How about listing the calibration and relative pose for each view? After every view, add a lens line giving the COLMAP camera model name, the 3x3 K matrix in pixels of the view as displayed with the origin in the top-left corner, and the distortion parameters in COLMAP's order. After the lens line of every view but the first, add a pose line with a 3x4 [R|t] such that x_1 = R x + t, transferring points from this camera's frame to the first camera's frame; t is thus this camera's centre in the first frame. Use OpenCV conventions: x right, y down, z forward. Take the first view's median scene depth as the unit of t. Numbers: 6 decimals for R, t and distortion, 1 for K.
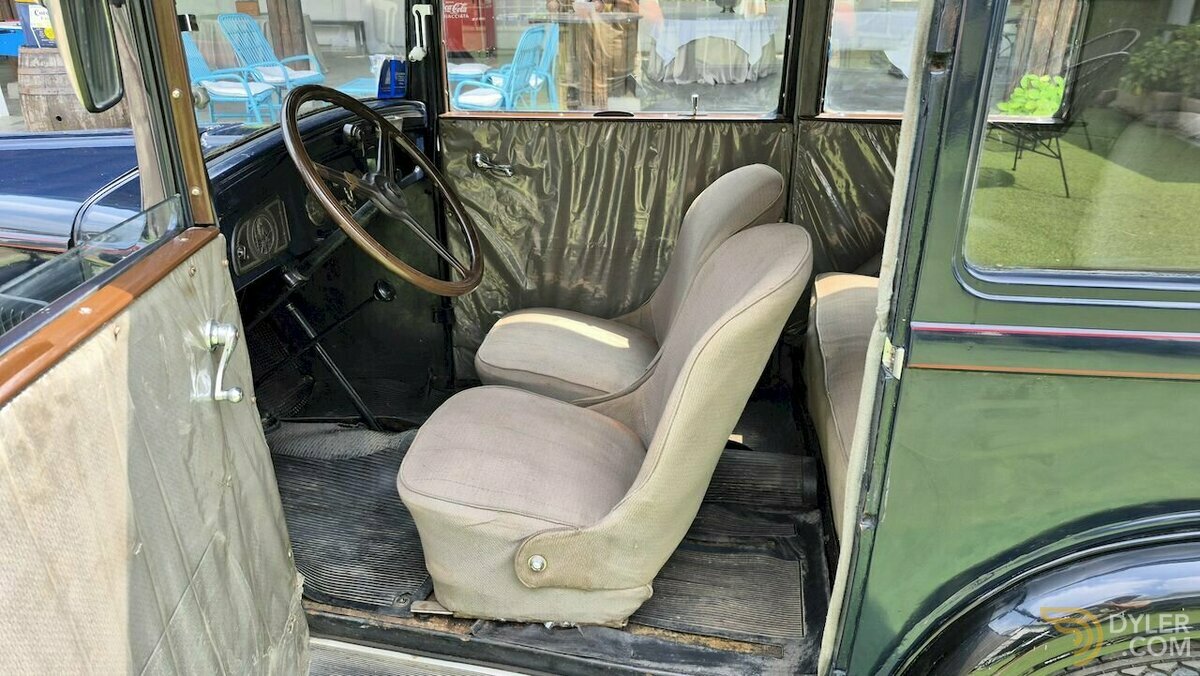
lens RADIAL K [[832.6, 0, 590.2], [0, 832.6, 348.7], [0, 0, 1]] dist [0.056521, -0.067026]
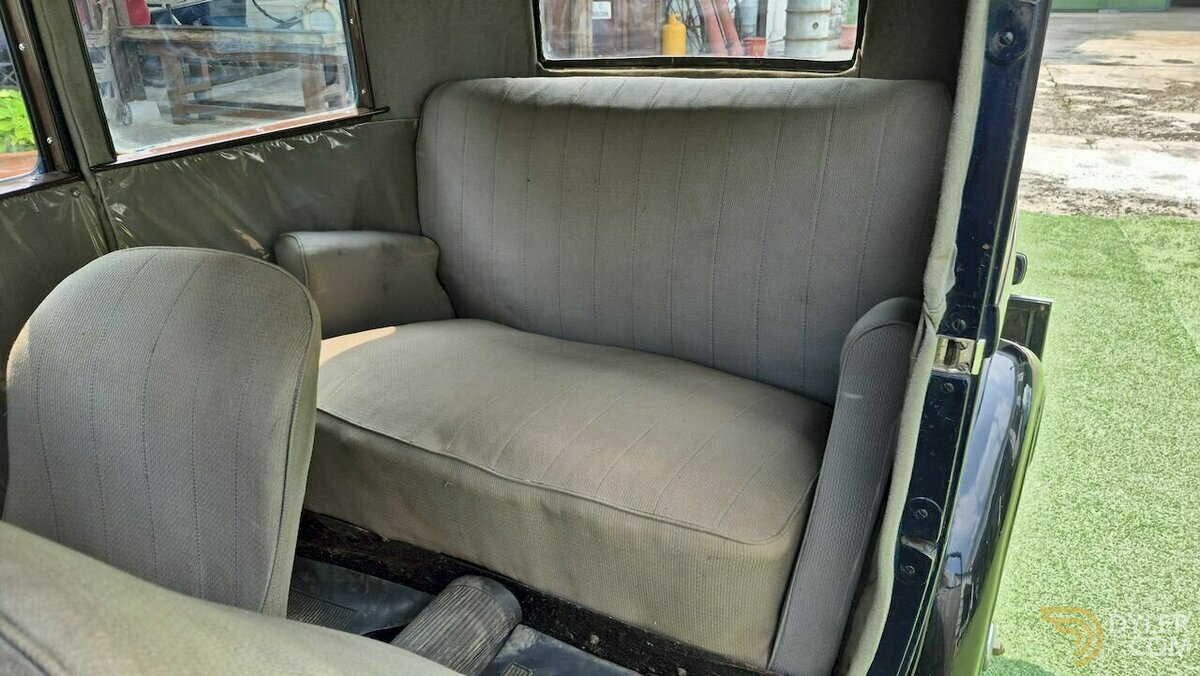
lens RADIAL K [[832.6, 0, 597.2], [0, 832.6, 334.3], [0, 0, 1]] dist [0.056521, -0.067026]
pose [[0.337661, -0.382776, 0.859923, -0.217987], [0.403735, 0.884170, 0.235037, -0.163012], [-0.850284, 0.267818, 0.453090, 0.427458]]
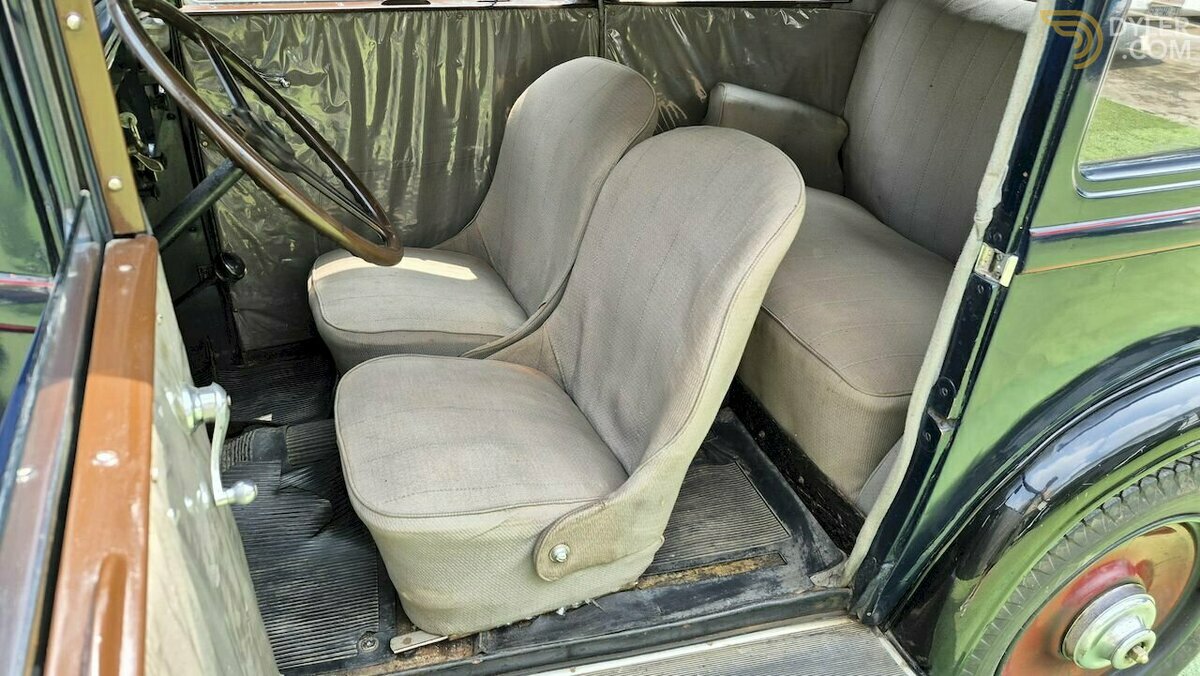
lens RADIAL K [[832.6, 0, 605.4], [0, 832.6, 338.0], [0, 0, 1]] dist [0.056521, -0.067026]
pose [[0.878860, -0.203522, 0.431490, -0.229669], [0.146173, 0.975815, 0.162538, -0.063109], [-0.454134, -0.079776, 0.887354, 0.145653]]
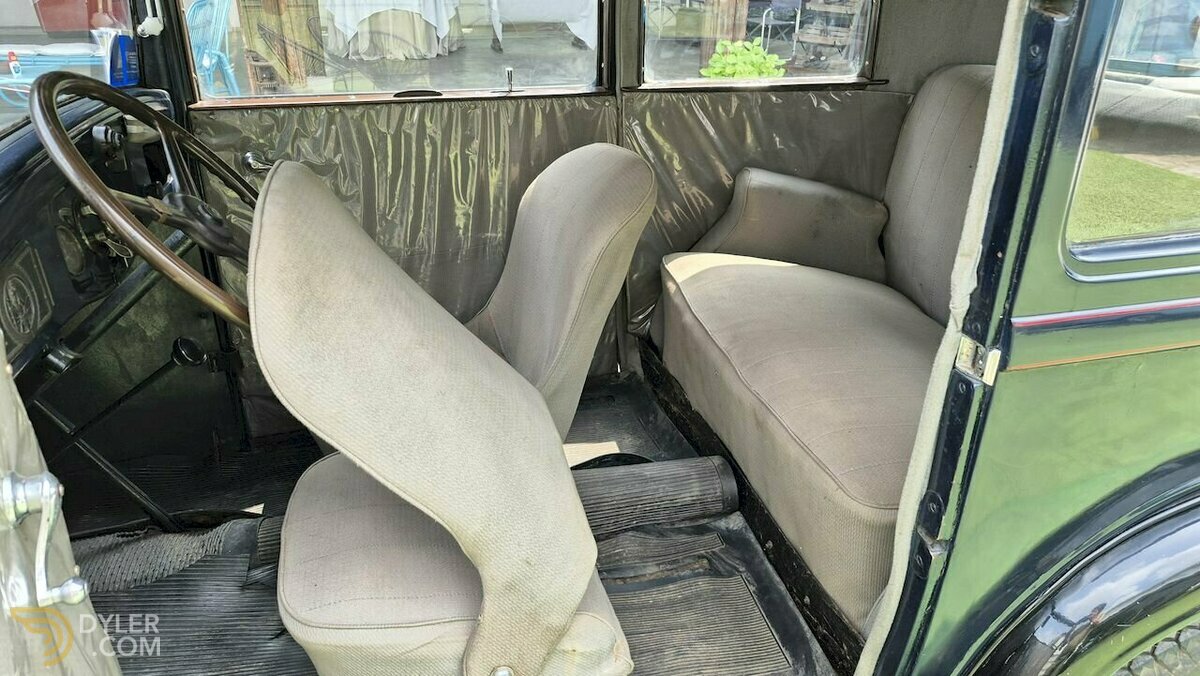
lens RADIAL K [[832.6, 0, 598.1], [0, 832.6, 340.3], [0, 0, 1]] dist [0.056521, -0.067026]
pose [[0.927663, -0.149469, 0.342199, -0.130912], [0.143479, 0.988723, 0.042908, -0.047231], [-0.344753, 0.009294, 0.938647, 0.153320]]
